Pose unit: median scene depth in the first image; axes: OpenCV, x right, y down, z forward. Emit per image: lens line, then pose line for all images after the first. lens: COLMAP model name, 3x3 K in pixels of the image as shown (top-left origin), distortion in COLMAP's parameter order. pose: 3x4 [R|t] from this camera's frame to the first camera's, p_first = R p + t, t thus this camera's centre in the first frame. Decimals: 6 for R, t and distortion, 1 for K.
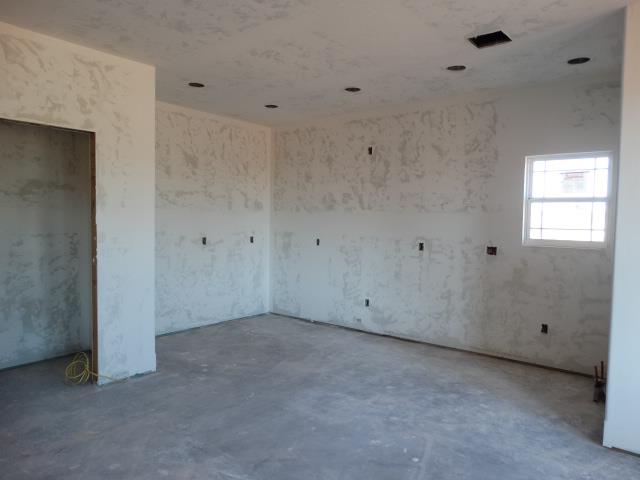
lens RADIAL K [[459.1, 0, 320.3], [0, 459.1, 240.9], [0, 0, 1]] dist [0.012015, 0.009821]
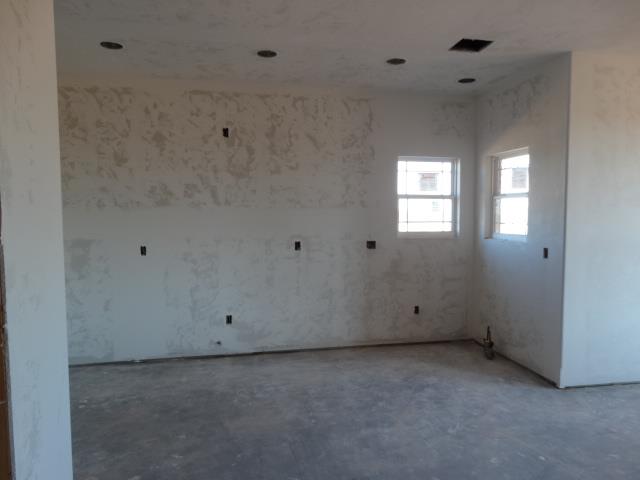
lens RADIAL K [[459.1, 0, 319.4], [0, 459.1, 239.5], [0, 0, 1]] dist [0.012015, 0.009821]
pose [[0.649078, -0.059756, 0.758371, -0.481133], [0.053067, 0.998038, 0.033221, -0.030777], [-0.758869, 0.018682, 0.650976, 0.410679]]
